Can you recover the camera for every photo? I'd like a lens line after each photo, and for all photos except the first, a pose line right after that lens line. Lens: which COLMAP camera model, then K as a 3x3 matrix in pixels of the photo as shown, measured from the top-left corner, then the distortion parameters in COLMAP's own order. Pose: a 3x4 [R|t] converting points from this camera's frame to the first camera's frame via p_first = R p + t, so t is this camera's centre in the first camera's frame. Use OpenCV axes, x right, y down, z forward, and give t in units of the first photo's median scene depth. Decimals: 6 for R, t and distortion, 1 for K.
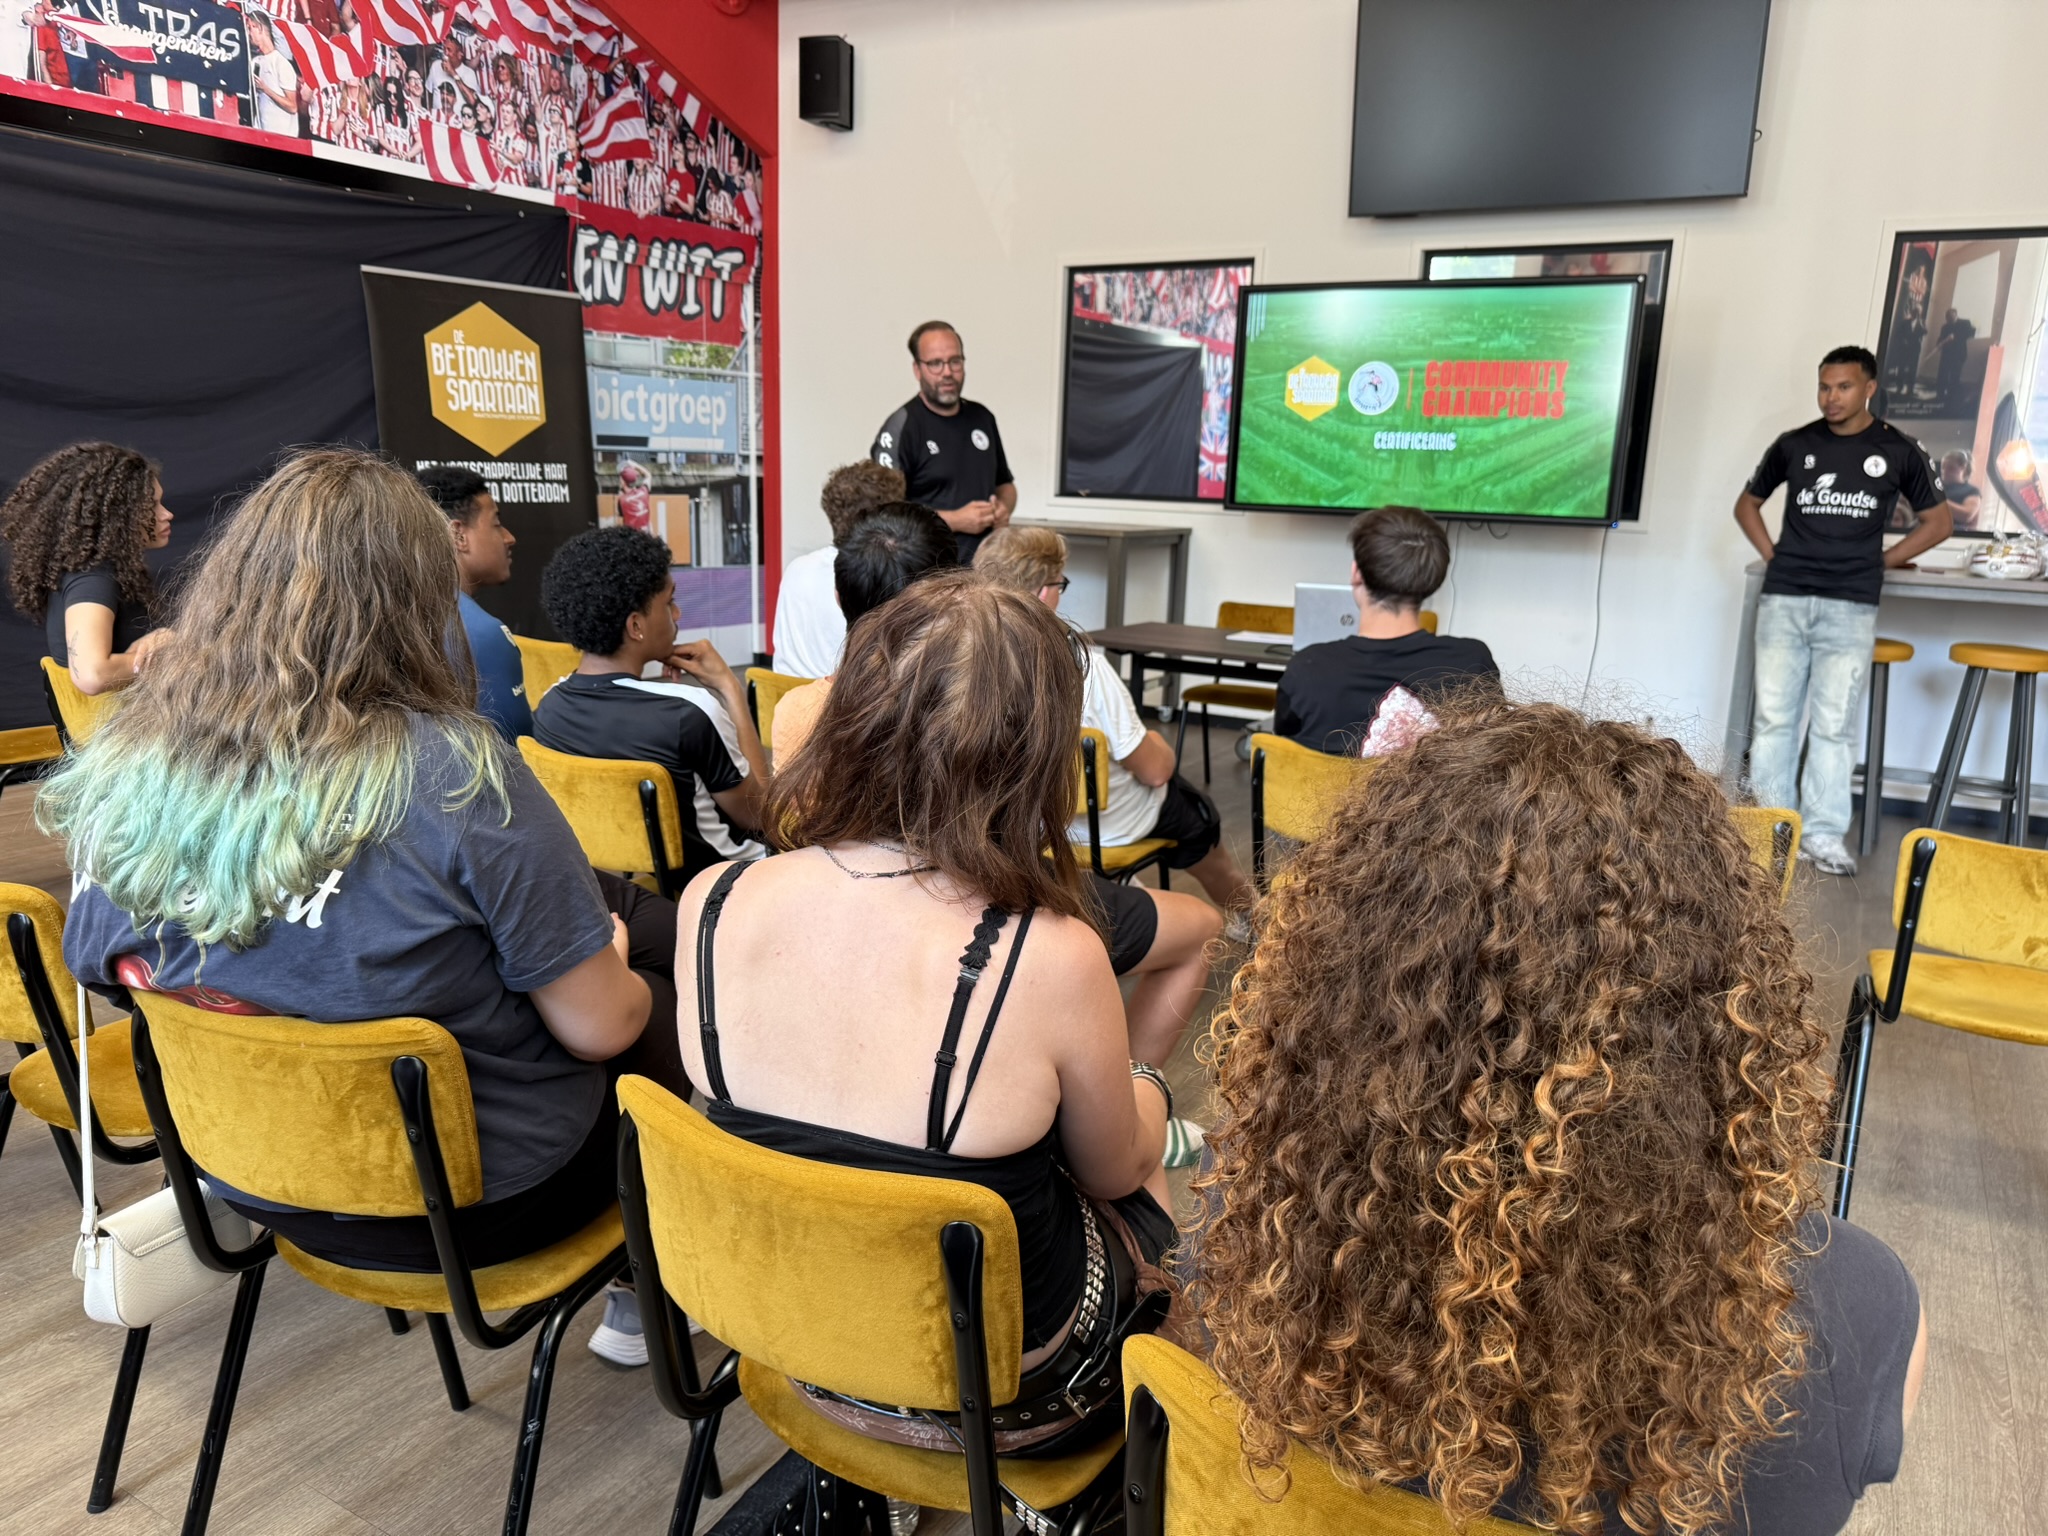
lens RADIAL K [[1443.7, 0, 1022.5], [0, 1443.7, 768.0], [0, 0, 1]] dist [-0.006048, -0.000743]
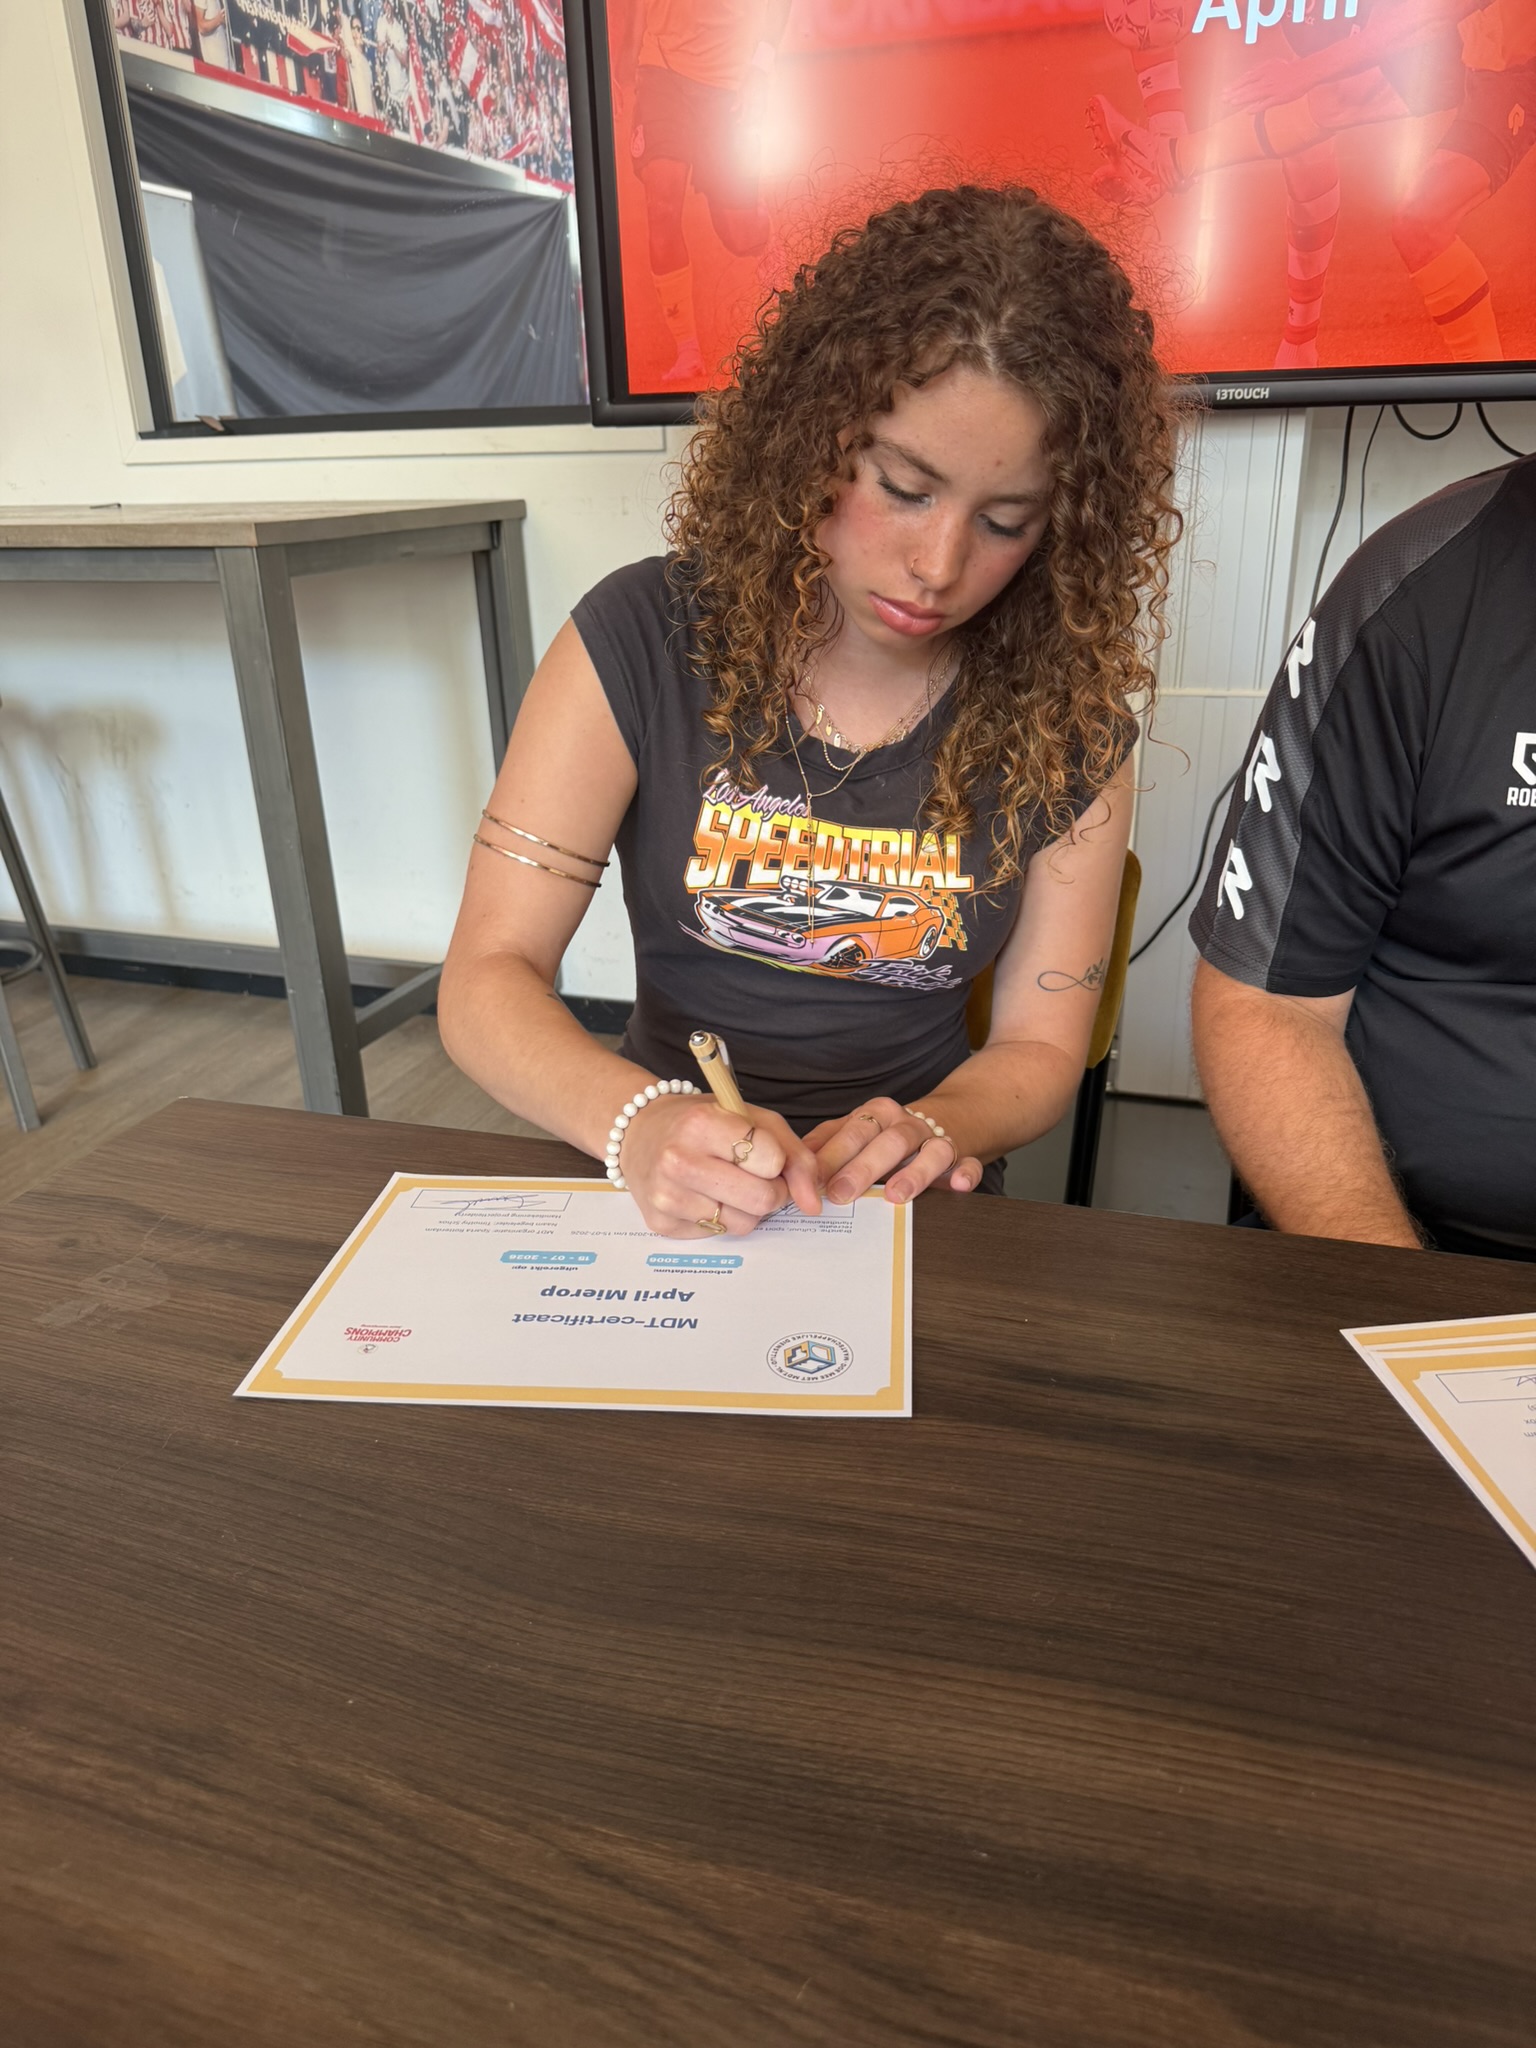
lens RADIAL K [[1443.7, 0, 766.4], [0, 1443.7, 1021.1], [0, 0, 1]] dist [-0.006048, -0.000743]
pose [[0.975378, -0.137048, 0.172787, 0.058331], [0.105476, 0.977947, 0.180261, -0.057303], [-0.193681, -0.157598, 0.968324, 0.364804]]
